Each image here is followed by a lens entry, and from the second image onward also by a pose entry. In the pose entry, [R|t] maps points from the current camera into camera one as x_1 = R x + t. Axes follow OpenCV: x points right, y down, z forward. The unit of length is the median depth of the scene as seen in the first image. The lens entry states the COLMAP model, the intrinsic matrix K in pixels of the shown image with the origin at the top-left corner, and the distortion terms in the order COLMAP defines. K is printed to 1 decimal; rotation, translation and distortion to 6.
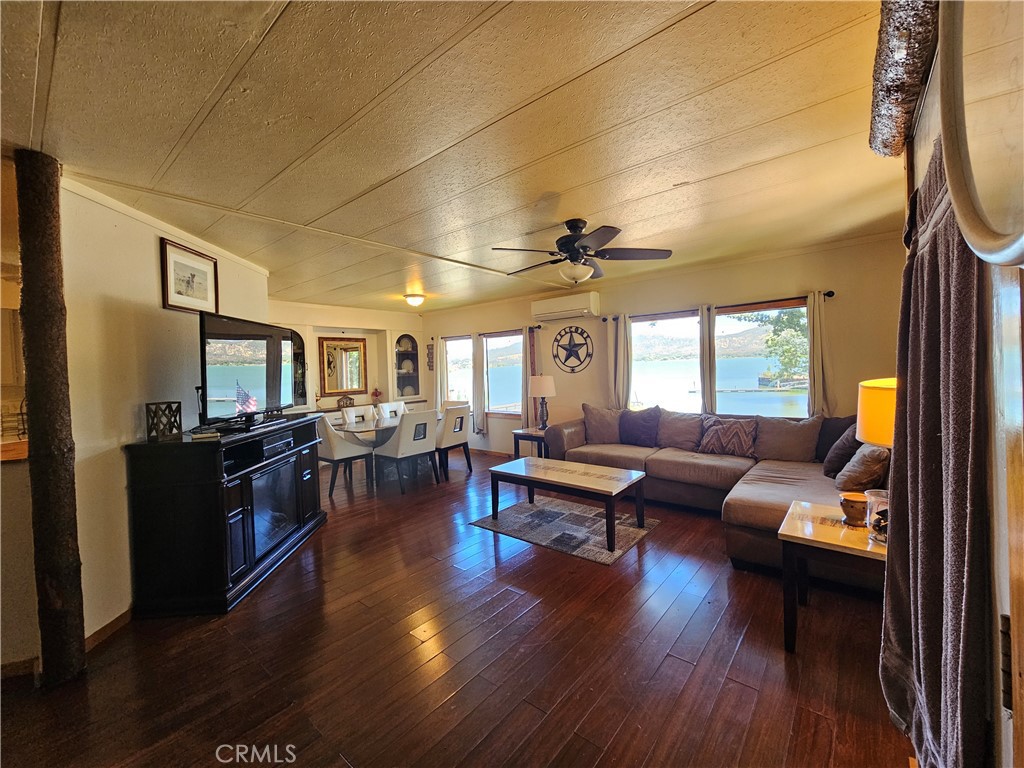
lens RADIAL K [[418.7, 0, 511.5], [0, 418.7, 371.5], [0, 0, 1]] dist [-0.000139, -0.000234]
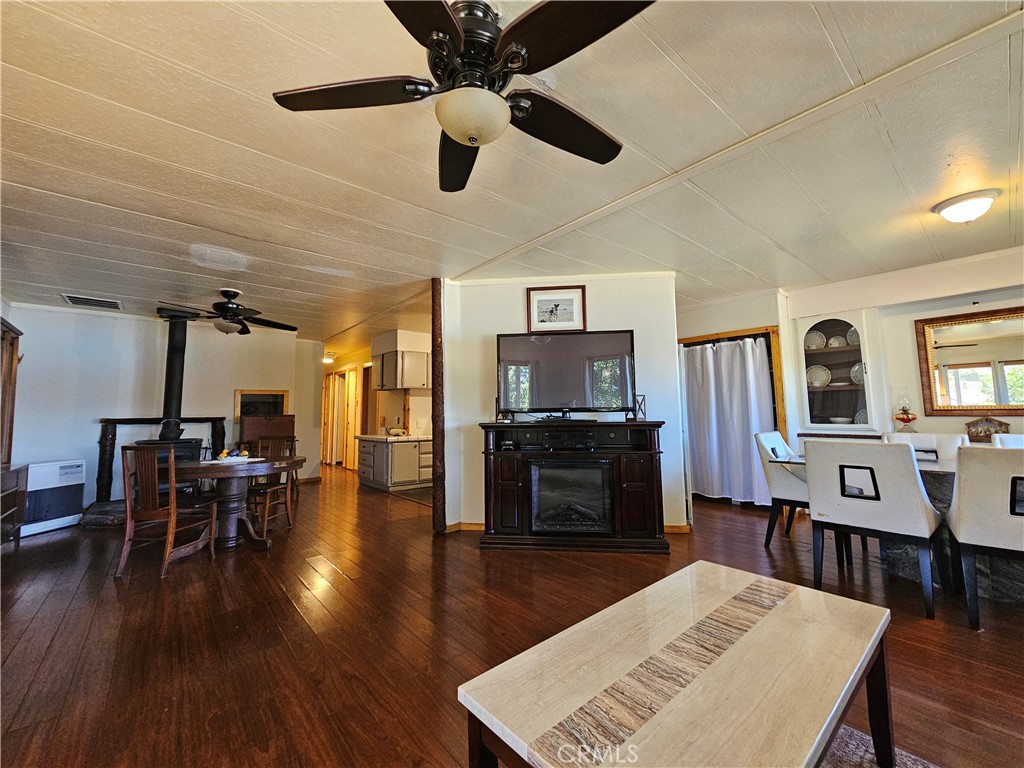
lens RADIAL K [[418.7, 0, 511.5], [0, 418.7, 371.5], [0, 0, 1]] dist [-0.000139, -0.000234]
pose [[-0.176009, -0.058249, -0.982664, 0.306410], [0.008177, 0.998127, -0.060630, 0.033084], [0.984355, -0.018707, -0.175203, 0.591584]]
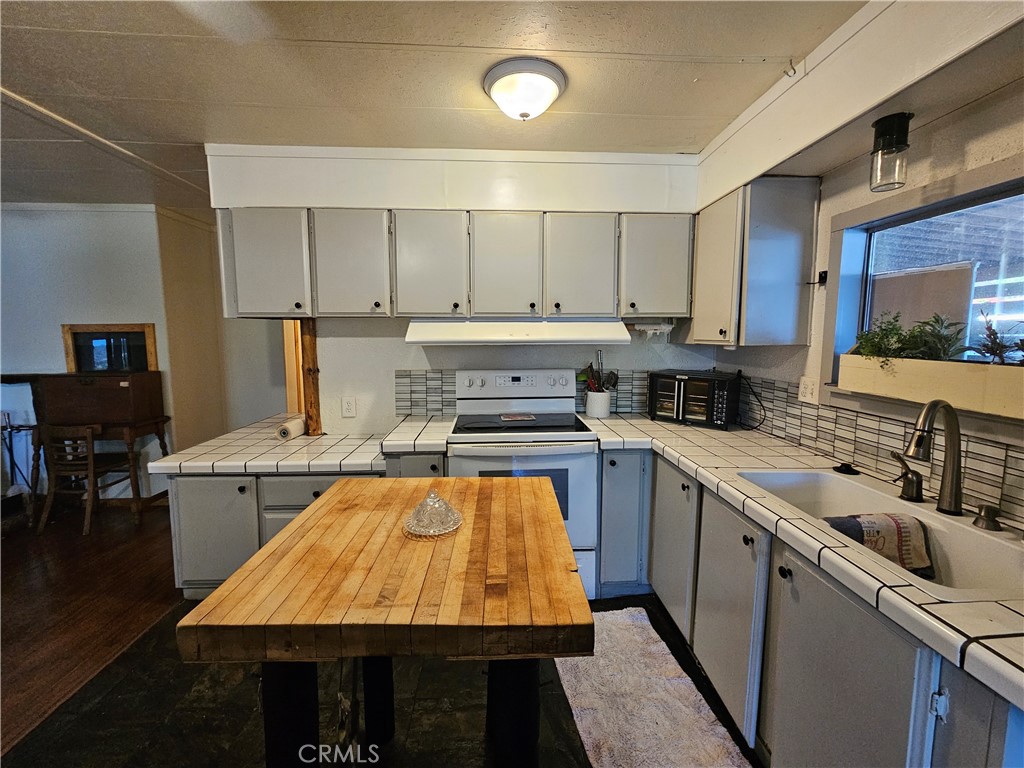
lens RADIAL K [[418.7, 0, 511.5], [0, 418.7, 371.5], [0, 0, 1]] dist [-0.000139, -0.000234]
pose [[-0.733221, 0.103754, -0.672029, -0.682197], [0.021958, 0.991388, 0.129102, 0.011711], [0.679636, 0.079904, -0.729185, 0.578982]]
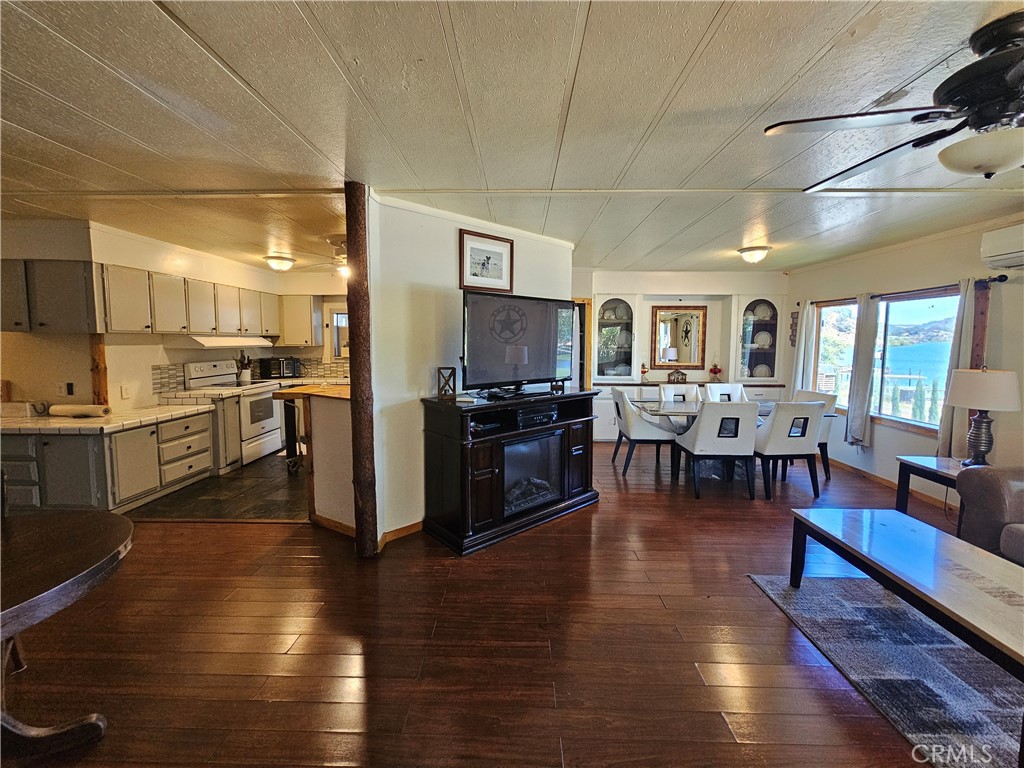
lens RADIAL K [[418.7, 0, 511.5], [0, 418.7, 371.5], [0, 0, 1]] dist [-0.000139, -0.000234]
pose [[0.623158, 0.098420, -0.775878, 0.106784], [-0.035188, 0.994574, 0.097900, -0.018940], [0.781304, -0.033705, 0.623240, 0.177211]]
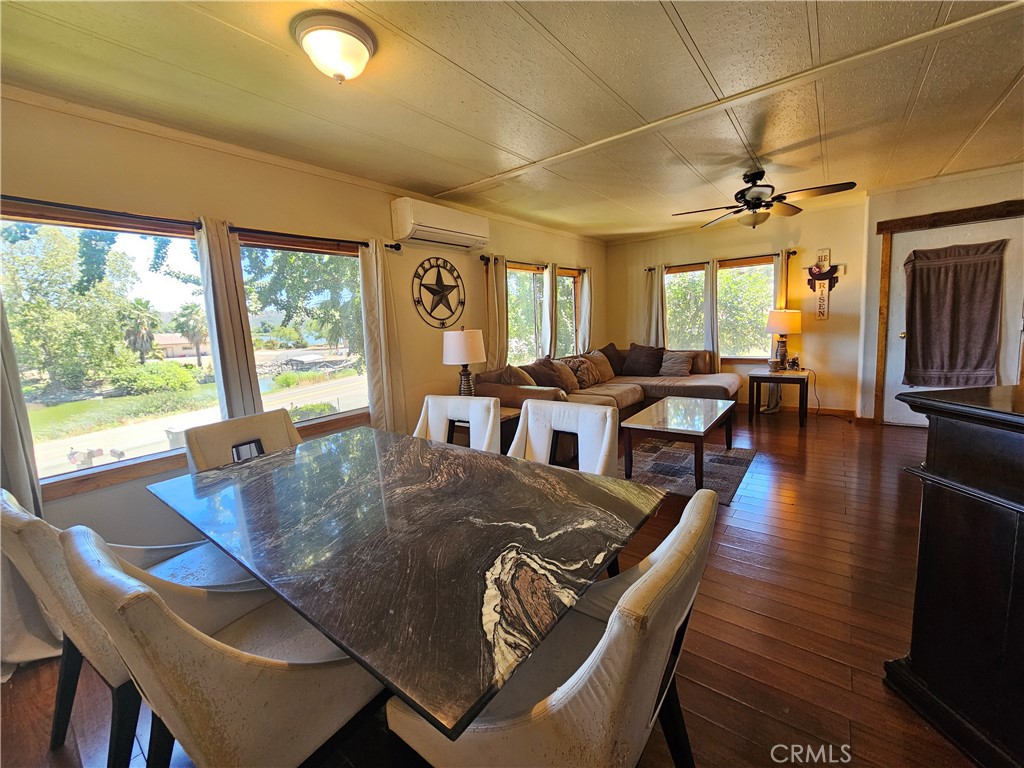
lens RADIAL K [[418.7, 0, 511.5], [0, 418.7, 371.5], [0, 0, 1]] dist [-0.000139, -0.000234]
pose [[-0.034043, -0.081309, 0.996107, -0.535774], [0.069334, 0.994092, 0.083514, 0.024096], [-0.997012, 0.071907, -0.028204, 0.917824]]
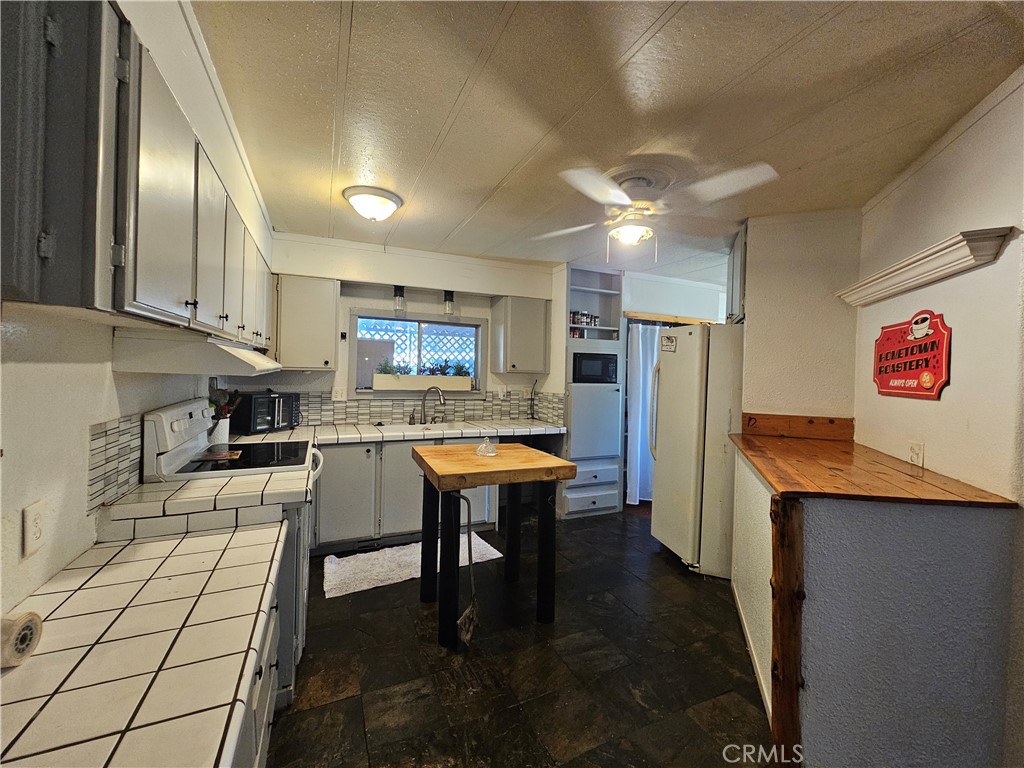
lens RADIAL K [[418.7, 0, 511.5], [0, 418.7, 371.5], [0, 0, 1]] dist [-0.000139, -0.000234]
pose [[0.898288, 0.062622, -0.434923, -0.572708], [-0.063903, 0.997888, 0.011696, 0.017696], [0.434737, 0.017287, 0.900392, 0.023453]]
